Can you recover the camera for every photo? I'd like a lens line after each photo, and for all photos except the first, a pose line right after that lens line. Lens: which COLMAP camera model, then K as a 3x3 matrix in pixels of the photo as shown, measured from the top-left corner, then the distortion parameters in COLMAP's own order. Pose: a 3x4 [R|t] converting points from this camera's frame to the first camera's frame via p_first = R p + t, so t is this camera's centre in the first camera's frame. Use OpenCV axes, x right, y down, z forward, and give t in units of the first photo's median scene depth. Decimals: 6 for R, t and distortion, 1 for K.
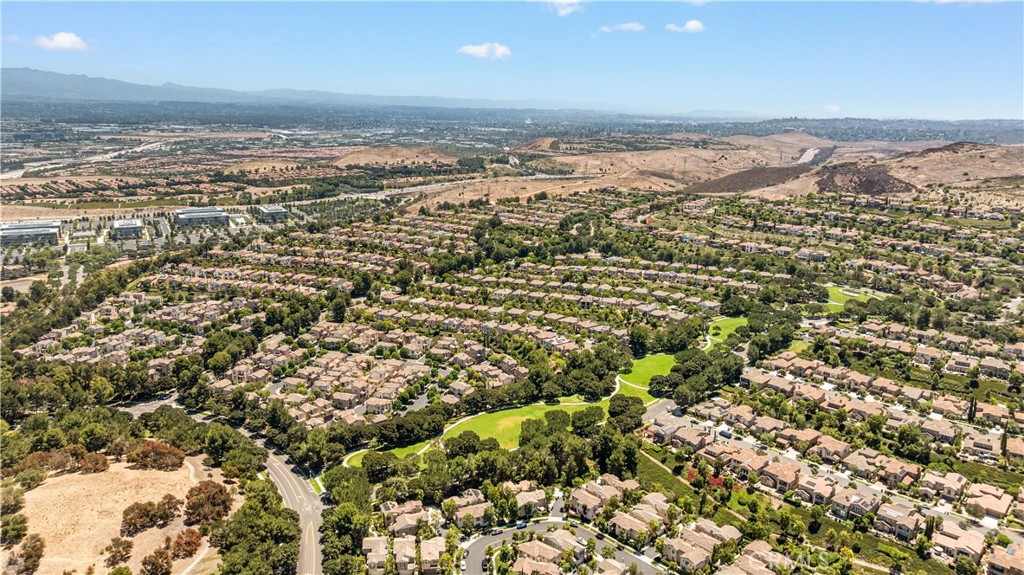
lens RADIAL K [[725.1, 0, 514.5], [0, 725.1, 289.9], [0, 0, 1]] dist [-0.035019, 0.040003]
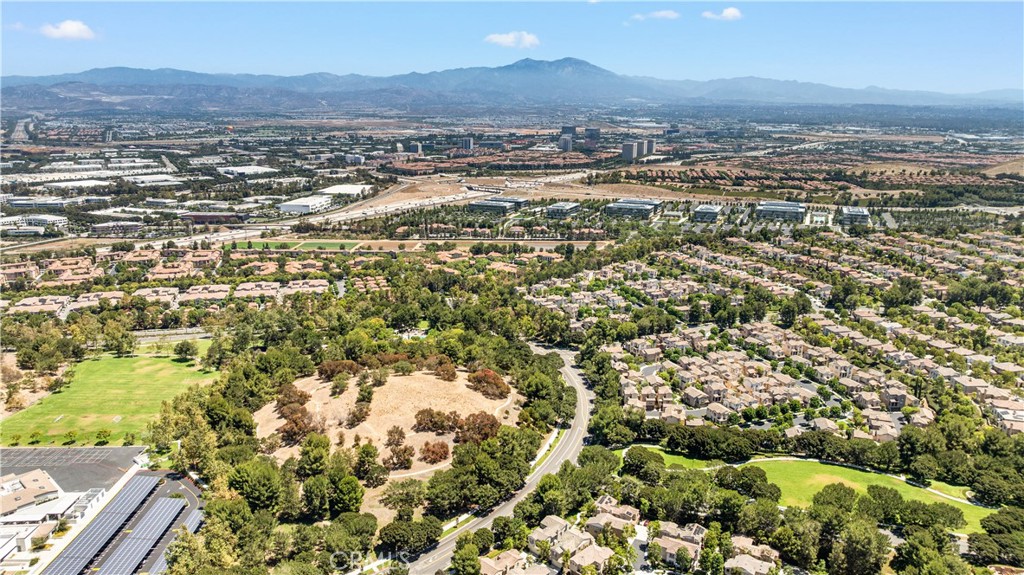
lens RADIAL K [[725.1, 0, 513.8], [0, 725.1, 285.0], [0, 0, 1]] dist [-0.035019, 0.040003]
pose [[0.632347, 0.180509, -0.753362, 0.091412], [-0.188905, 0.979048, 0.076023, -0.005114], [0.751300, 0.094241, 0.653197, 0.061296]]
